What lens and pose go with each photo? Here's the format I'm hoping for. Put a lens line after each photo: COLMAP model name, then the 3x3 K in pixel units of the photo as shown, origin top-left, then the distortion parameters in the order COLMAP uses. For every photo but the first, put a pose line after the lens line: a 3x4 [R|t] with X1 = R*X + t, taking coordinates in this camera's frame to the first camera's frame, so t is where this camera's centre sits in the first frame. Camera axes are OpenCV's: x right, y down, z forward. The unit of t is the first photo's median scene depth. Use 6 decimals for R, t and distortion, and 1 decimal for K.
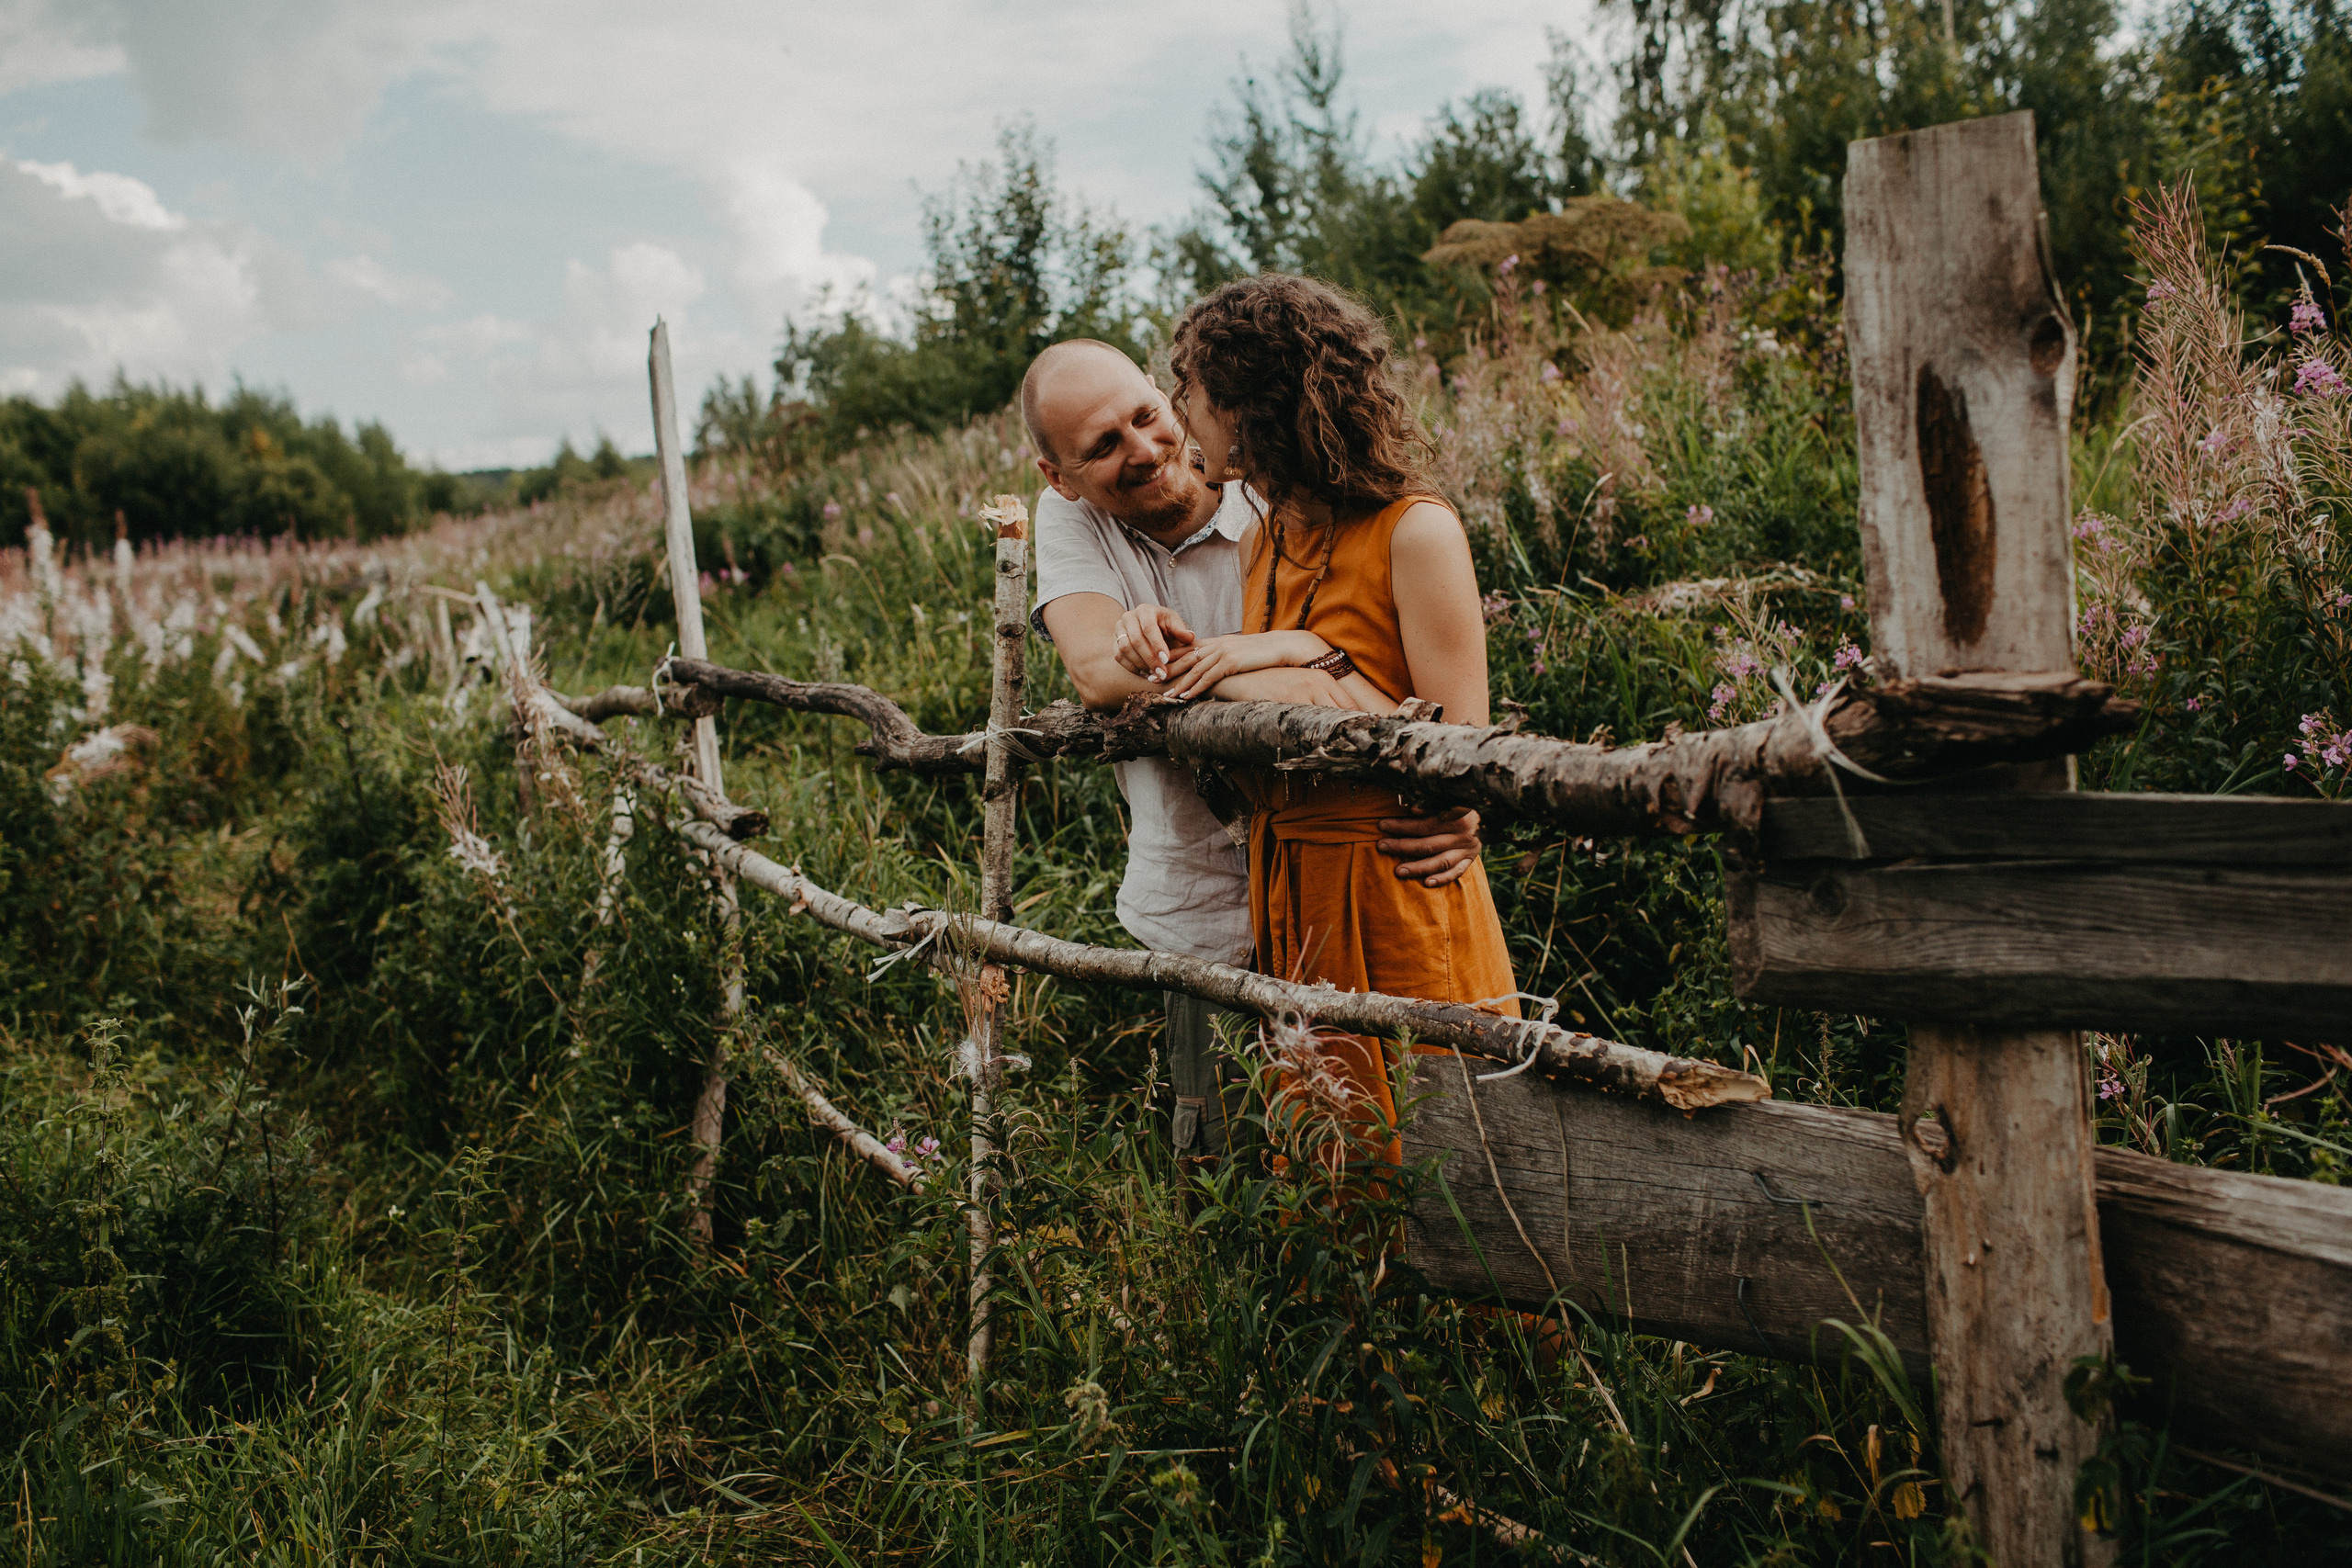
lens RADIAL K [[2364.5, 0, 1138.6], [0, 2364.5, 778.1], [0, 0, 1]] dist [-0.084877, 0.082367]
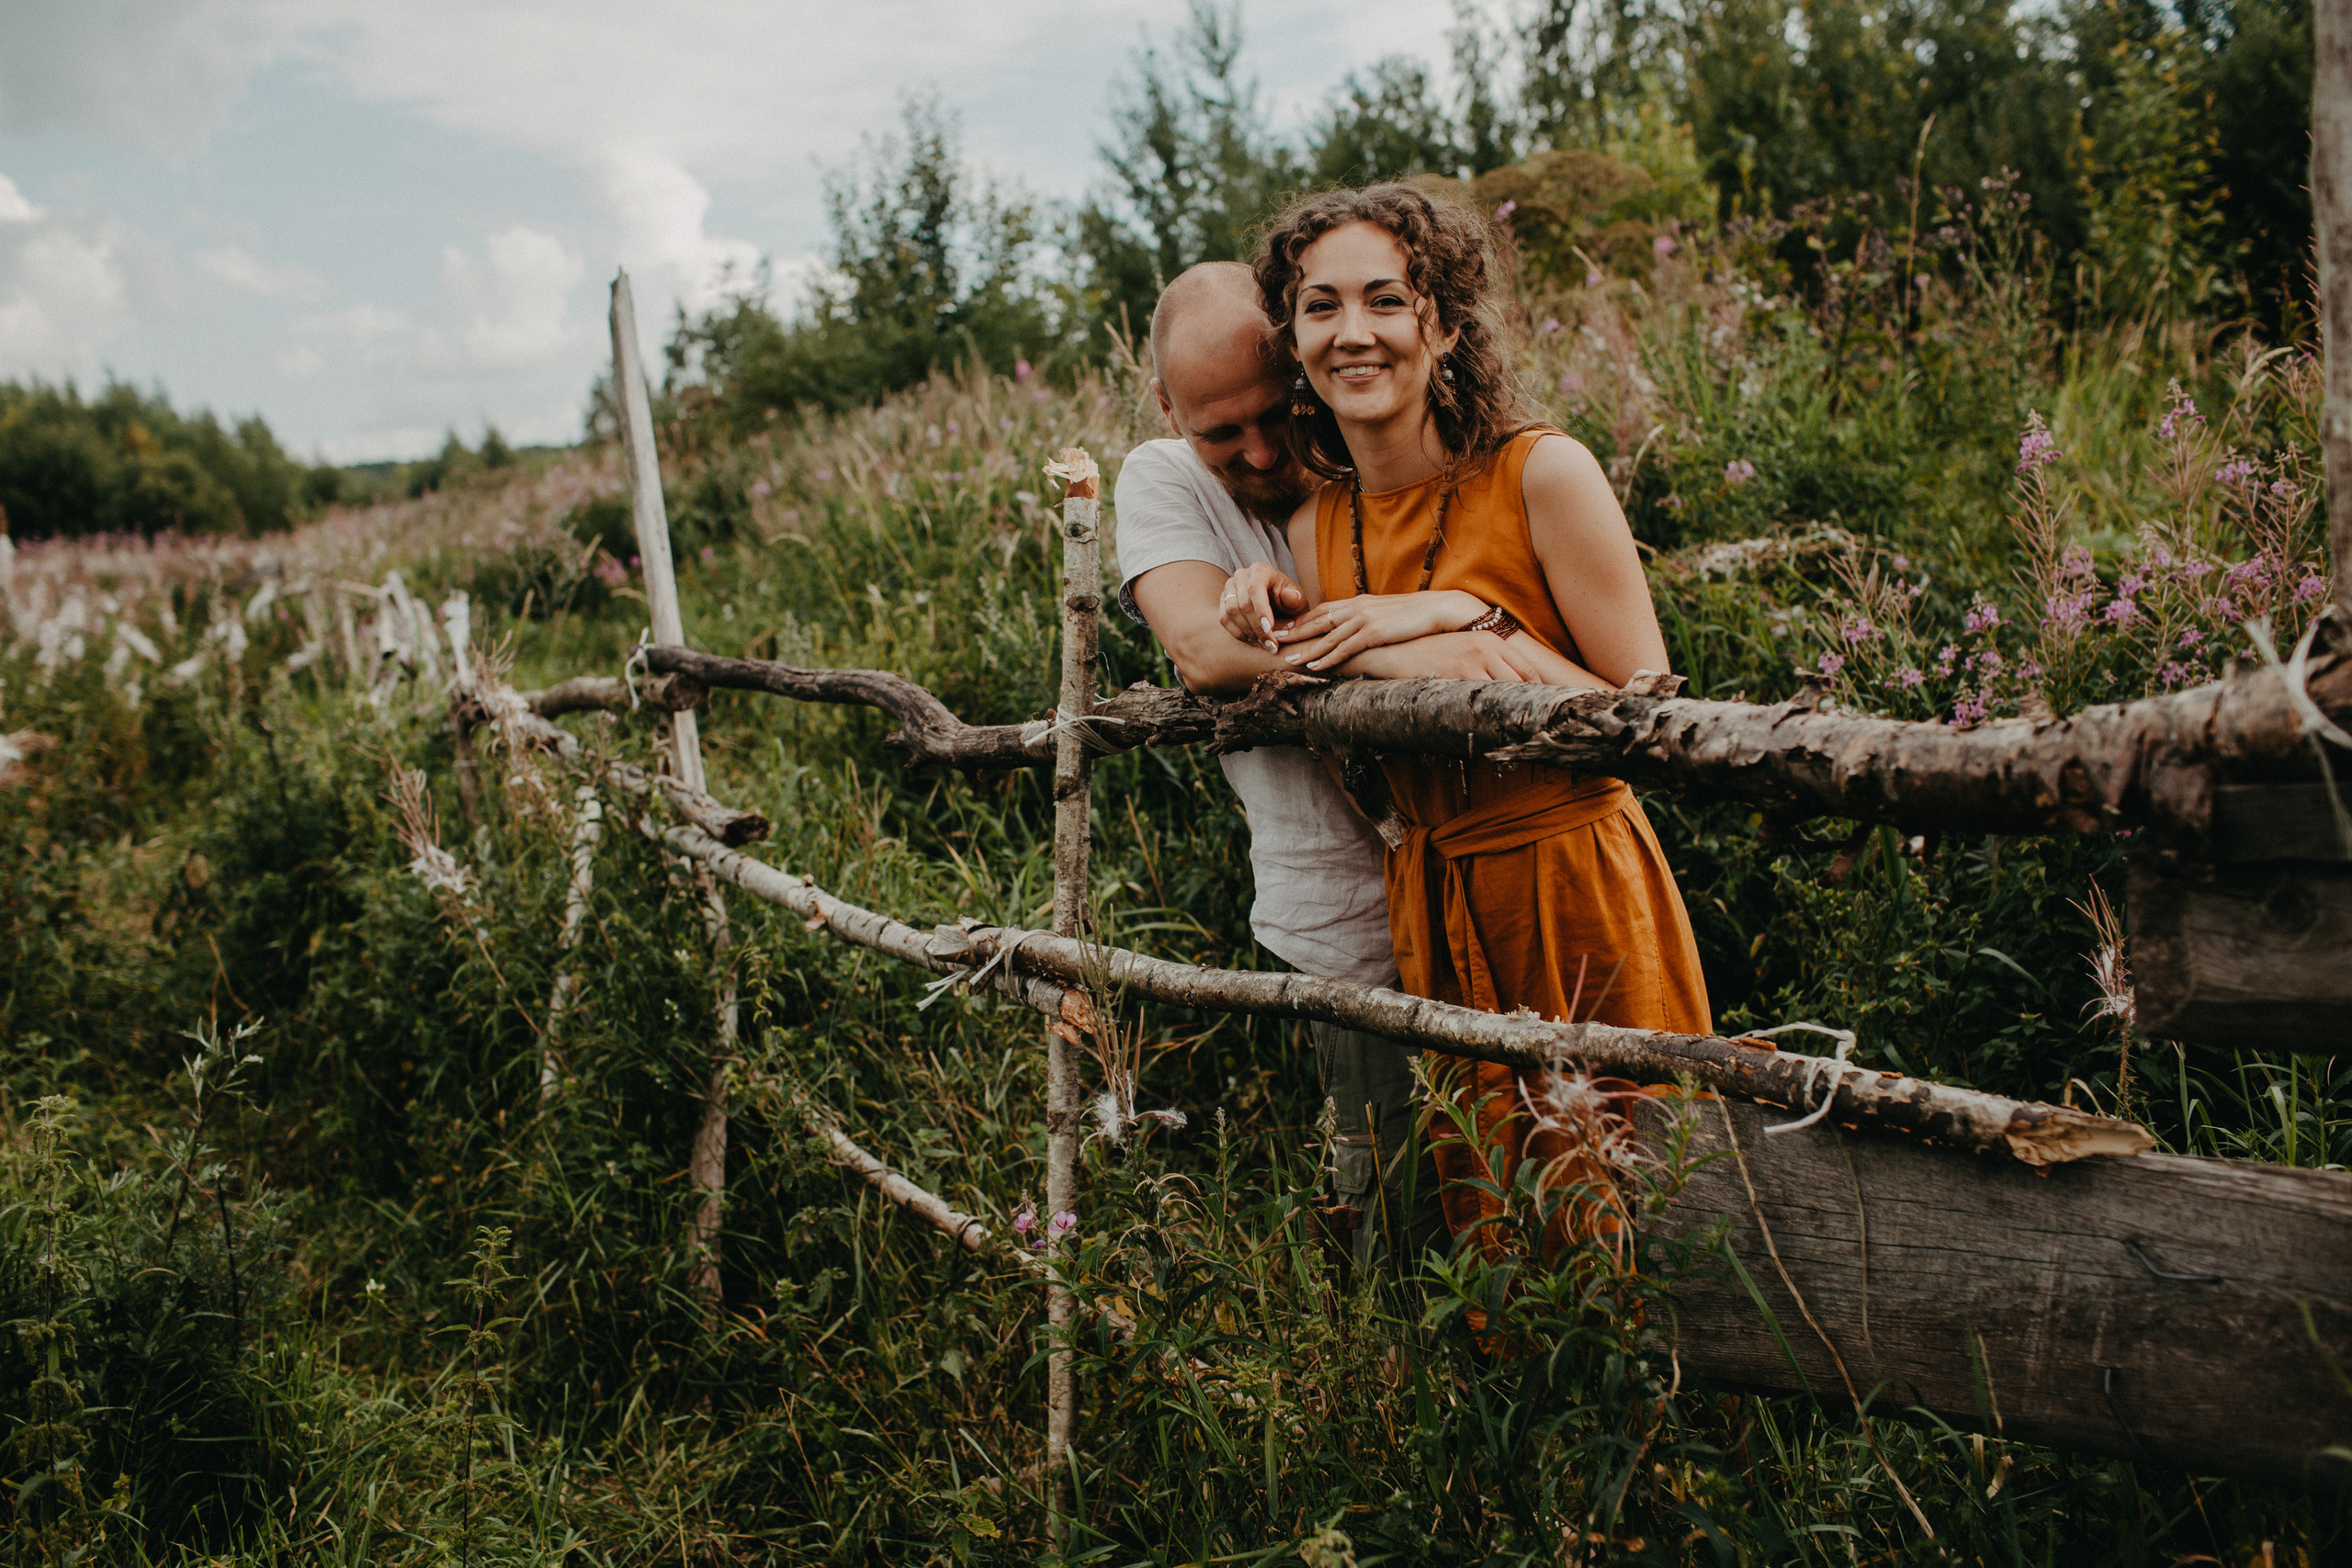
lens RADIAL K [[2364.5, 0, 1138.6], [0, 2364.5, 778.1], [0, 0, 1]] dist [-0.084877, 0.082367]
pose [[0.998758, -0.022590, 0.044413, -0.054599], [0.022245, 0.999719, 0.008251, -0.003705], [-0.044587, -0.007252, 0.998979, 0.096887]]
